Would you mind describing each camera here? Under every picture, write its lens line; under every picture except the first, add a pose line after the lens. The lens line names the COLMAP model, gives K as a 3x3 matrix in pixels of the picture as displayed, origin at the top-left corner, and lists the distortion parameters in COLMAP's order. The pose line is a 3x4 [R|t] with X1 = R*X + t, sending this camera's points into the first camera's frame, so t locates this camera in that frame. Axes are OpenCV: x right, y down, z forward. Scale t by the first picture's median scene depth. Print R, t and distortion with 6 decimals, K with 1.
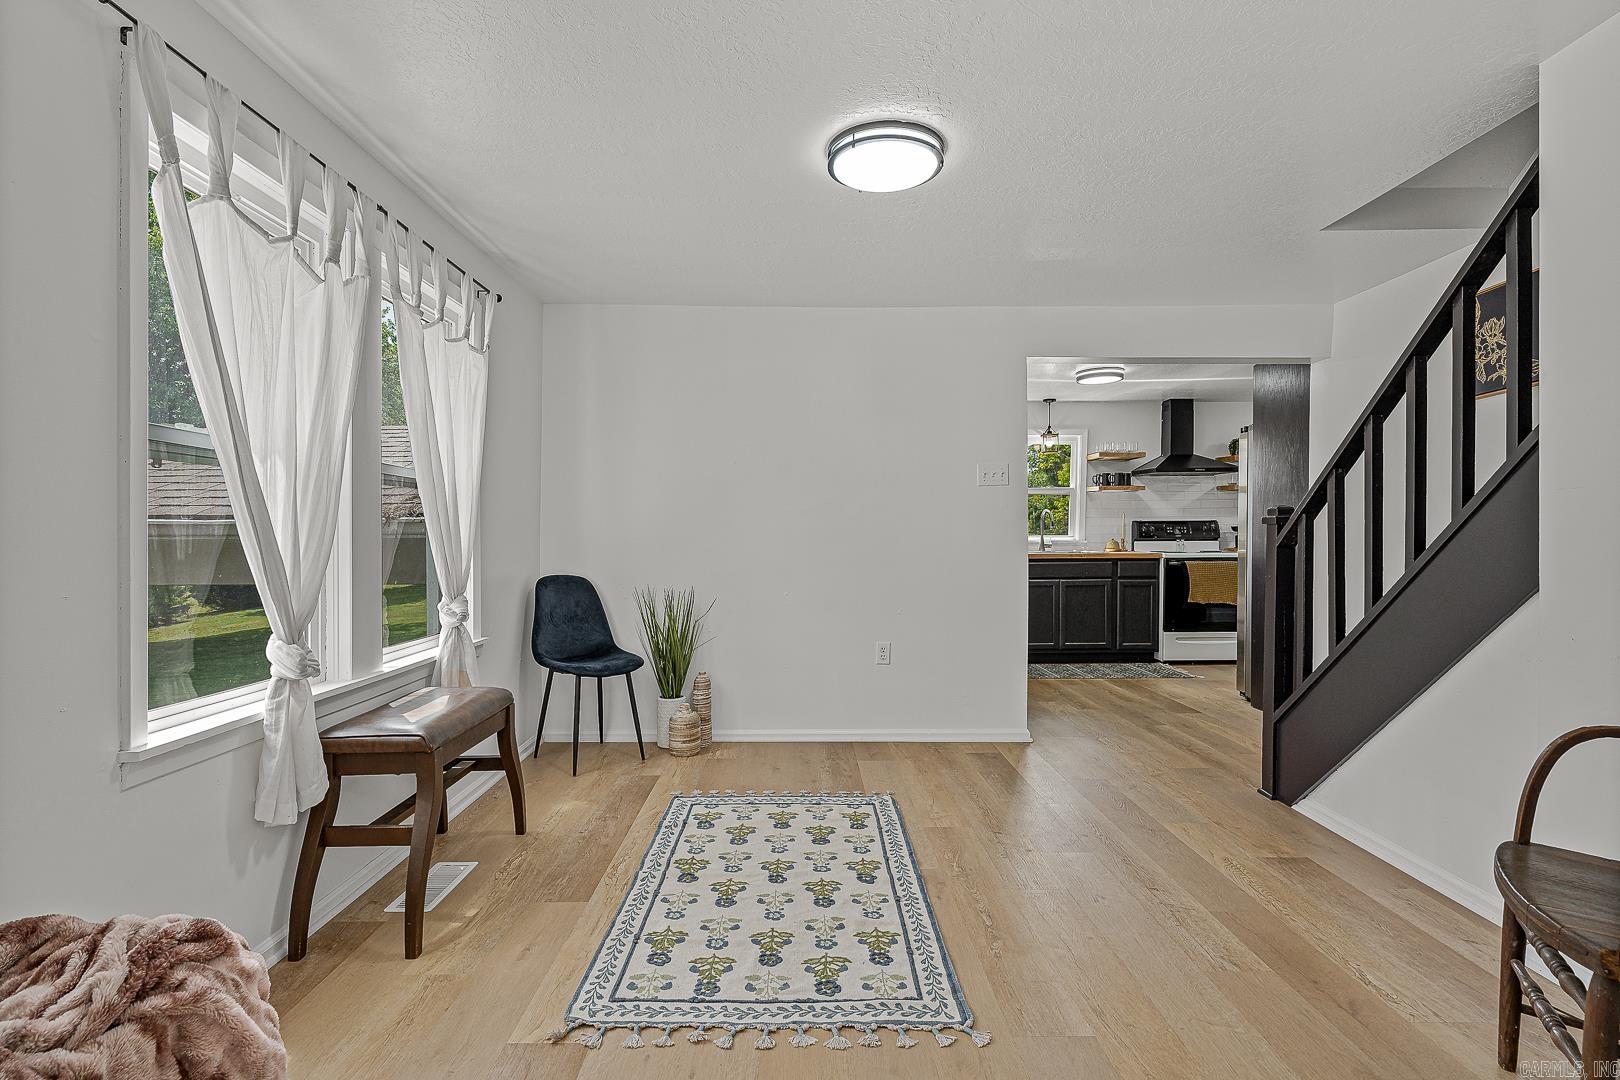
lens RADIAL K [[773.0, 0, 805.0], [0, 773.0, 547.1], [0, 0, 1]] dist [-0.004587, 0.000886]
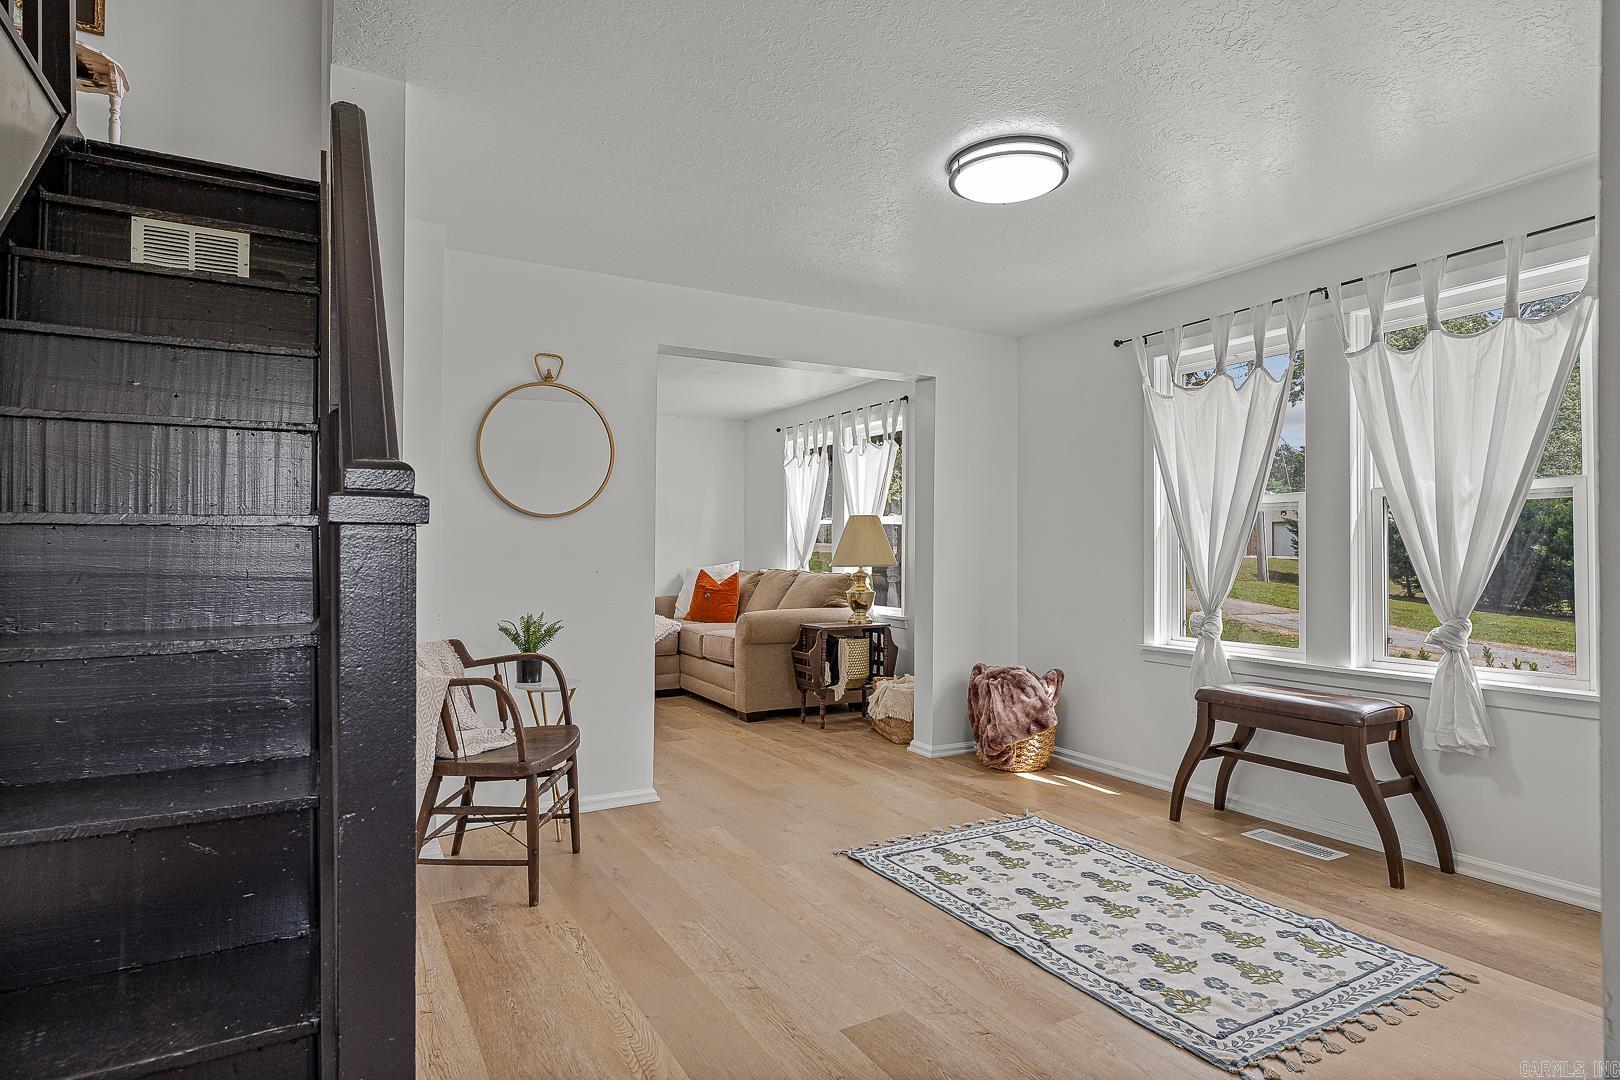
lens RADIAL K [[872.0, 0, 812.7], [0, 872.0, 545.5], [0, 0, 1]] dist [0.000467, 0.000035]
pose [[-0.866527, -0.000866, -0.499130, 0.892954], [-0.006393, 0.999936, 0.009364, -0.035365], [0.499090, 0.011305, -0.866477, 1.902480]]
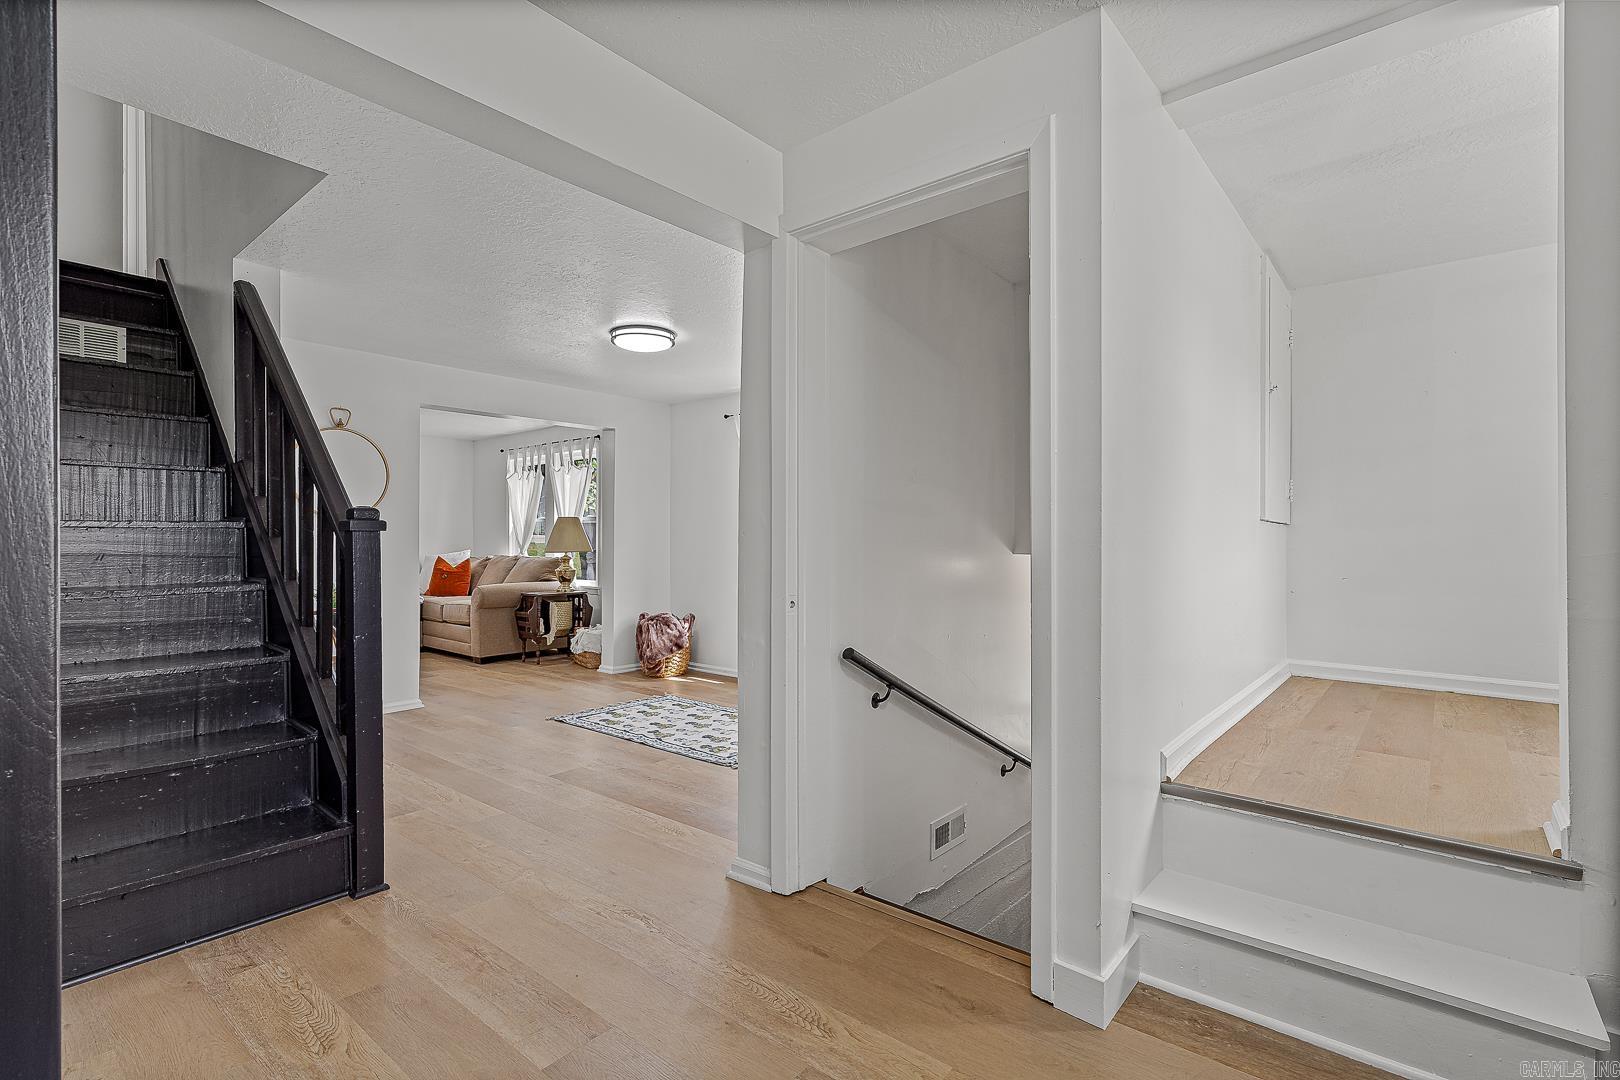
lens RADIAL K [[746.6, 0, 812.1], [0, 746.6, 542.5], [0, 0, 1]] dist [-0.004380, 0.002297]
pose [[-0.631519, 0.004545, -0.775347, 1.274602], [-0.008996, 0.999873, 0.013189, -0.043743], [0.775308, 0.015304, -0.631398, 2.540938]]
